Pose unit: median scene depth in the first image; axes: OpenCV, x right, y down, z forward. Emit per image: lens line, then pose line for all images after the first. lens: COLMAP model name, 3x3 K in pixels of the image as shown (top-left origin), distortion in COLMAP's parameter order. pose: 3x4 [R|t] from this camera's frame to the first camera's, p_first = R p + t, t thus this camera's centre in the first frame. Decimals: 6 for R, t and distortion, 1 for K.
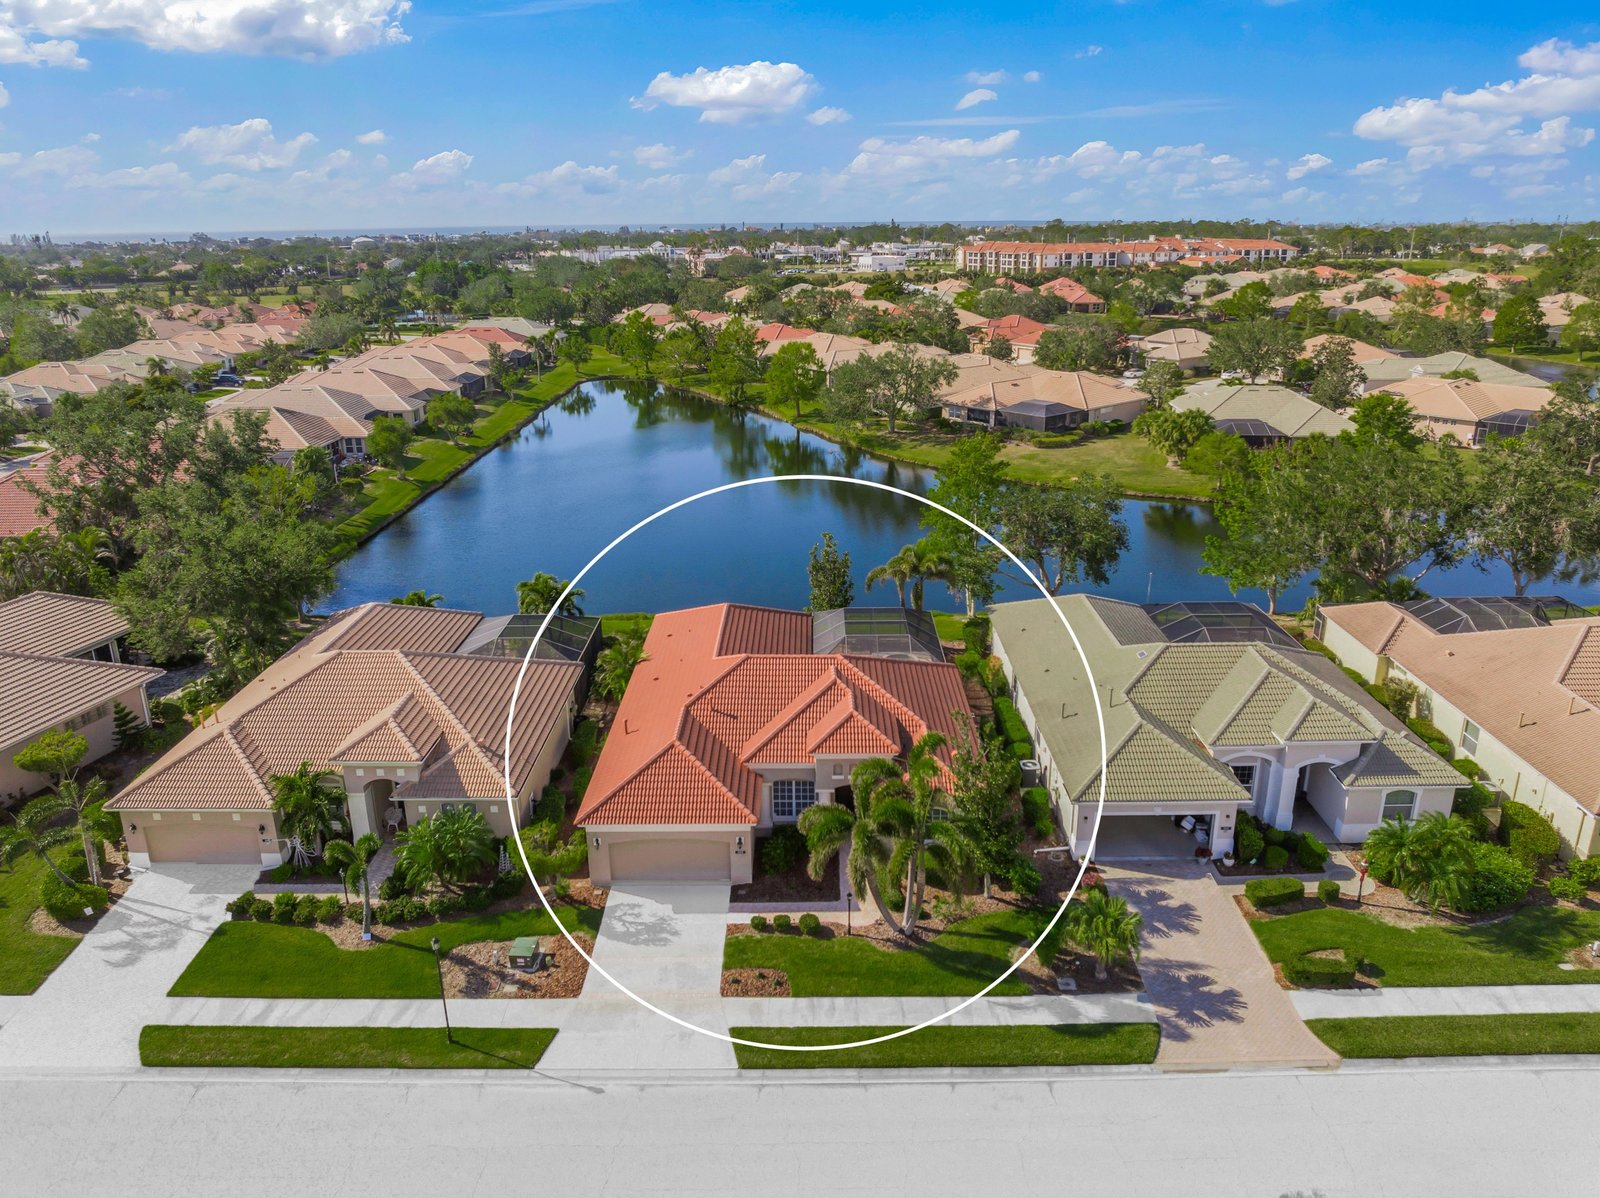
lens RADIAL K [[1127.5, 0, 802.2], [0, 1127.5, 597.3], [0, 0, 1]] dist [-0.042687, -0.001051]
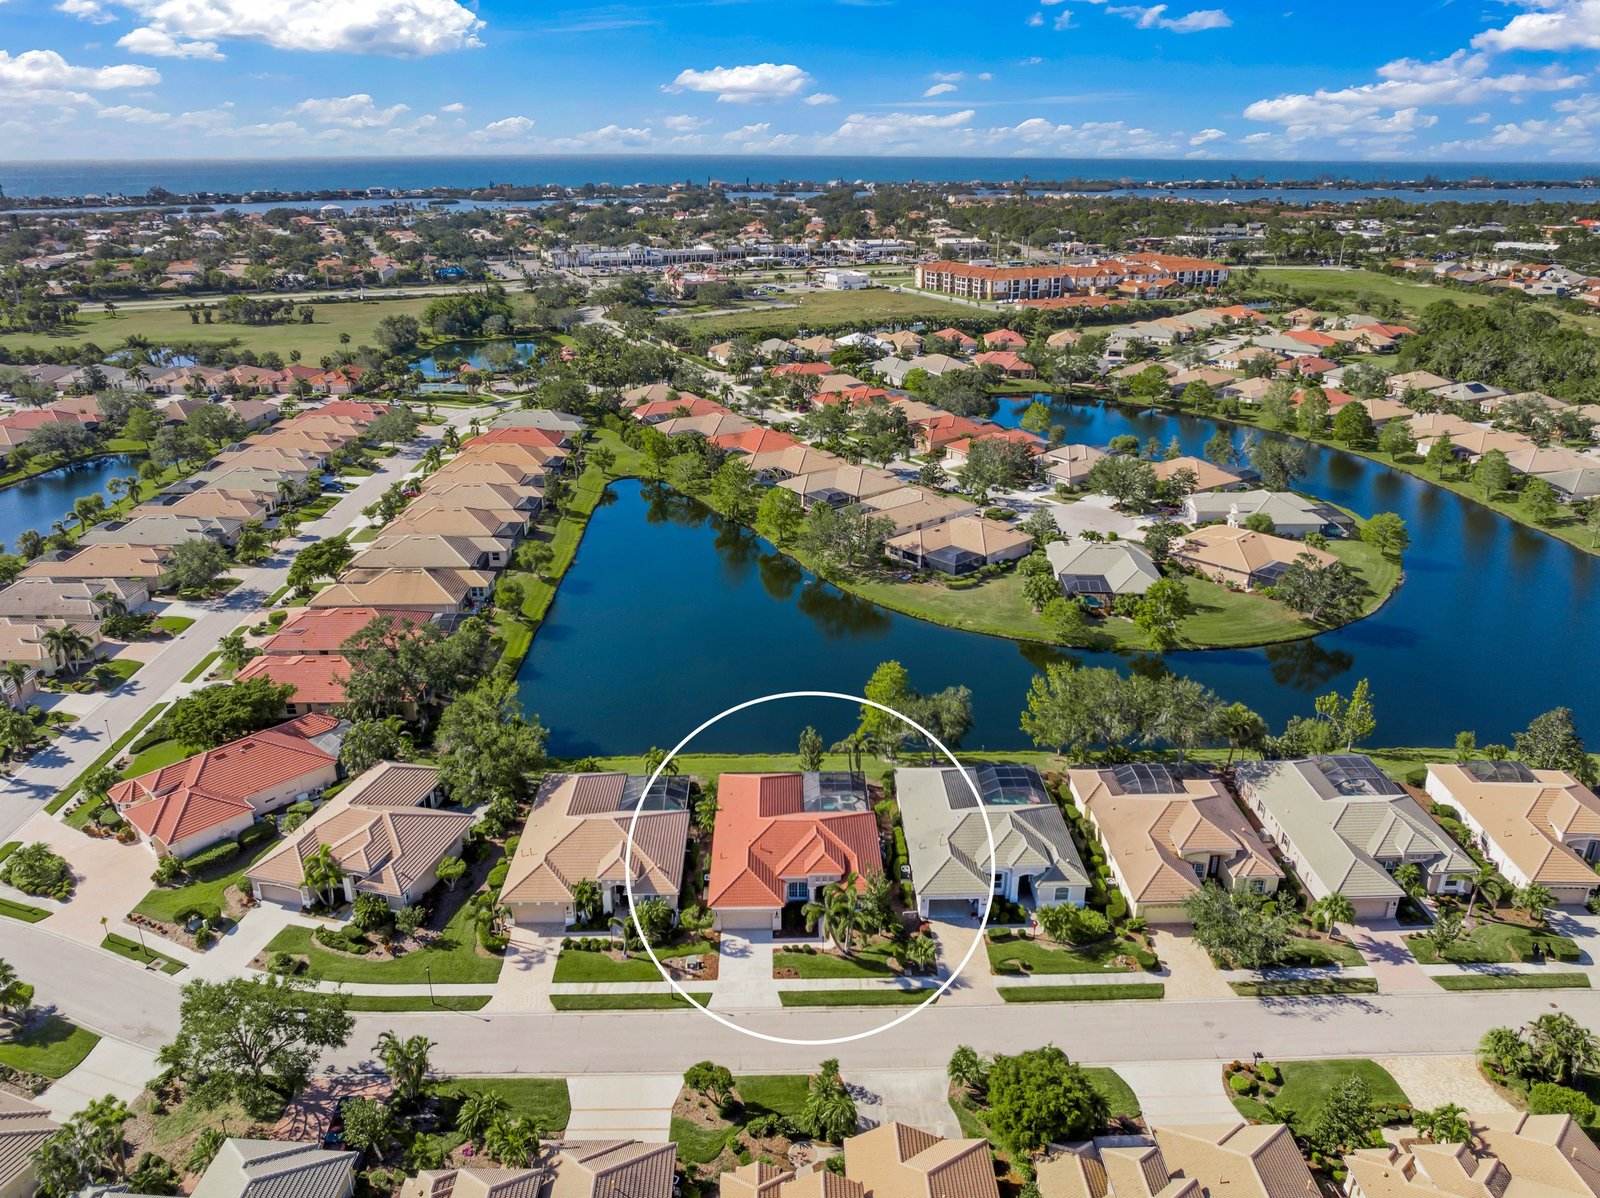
lens RADIAL K [[1127.5, 0, 803.6], [0, 1127.5, 606.3], [0, 0, 1]] dist [-0.042687, -0.001051]
pose [[0.999460, 0.001156, 0.032851, -0.075883], [-0.002794, 0.998751, 0.049877, -0.537674], [-0.032753, -0.049942, 0.998215, -1.311492]]
